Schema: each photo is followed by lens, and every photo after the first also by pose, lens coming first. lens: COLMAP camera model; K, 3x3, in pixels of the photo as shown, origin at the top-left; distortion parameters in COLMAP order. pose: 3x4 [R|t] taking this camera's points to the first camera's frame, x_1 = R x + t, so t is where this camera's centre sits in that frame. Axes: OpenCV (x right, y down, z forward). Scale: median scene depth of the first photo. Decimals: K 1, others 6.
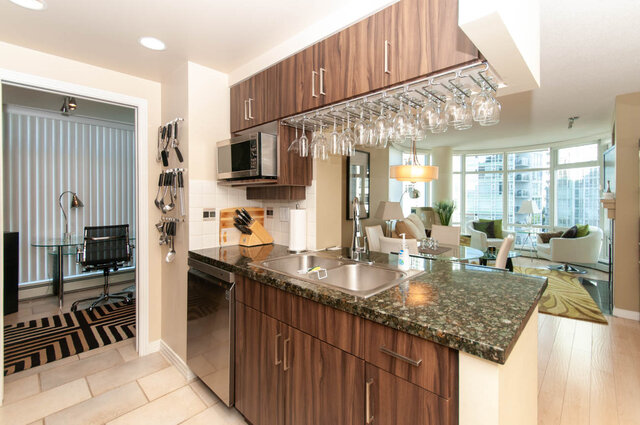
lens RADIAL K [[285.6, 0, 325.9], [0, 285.6, 203.9], [0, 0, 1]] dist [0.005653, -0.002716]
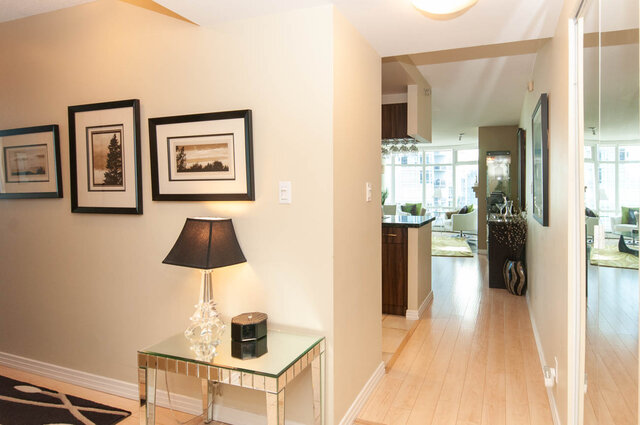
lens RADIAL K [[394.2, 0, 338.5], [0, 394.2, 198.5], [0, 0, 1]] dist [-0.003543, -0.000117]
pose [[0.932777, -0.002440, 0.360445, -1.260168], [0.000456, 0.999984, 0.005588, 0.078568], [-0.360453, -0.005047, 0.932764, -1.759337]]
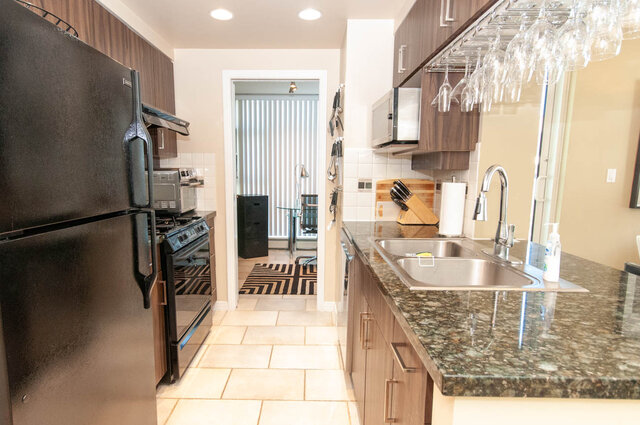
lens RADIAL K [[356.6, 0, 315.7], [0, 356.6, 227.3], [0, 0, 1]] dist [-0.005022, -0.000008]
pose [[0.686857, 0.116395, -0.717412, 0.328334], [-0.020037, 0.989750, 0.141396, 0.009982], [0.726516, -0.082744, 0.682149, 0.067166]]
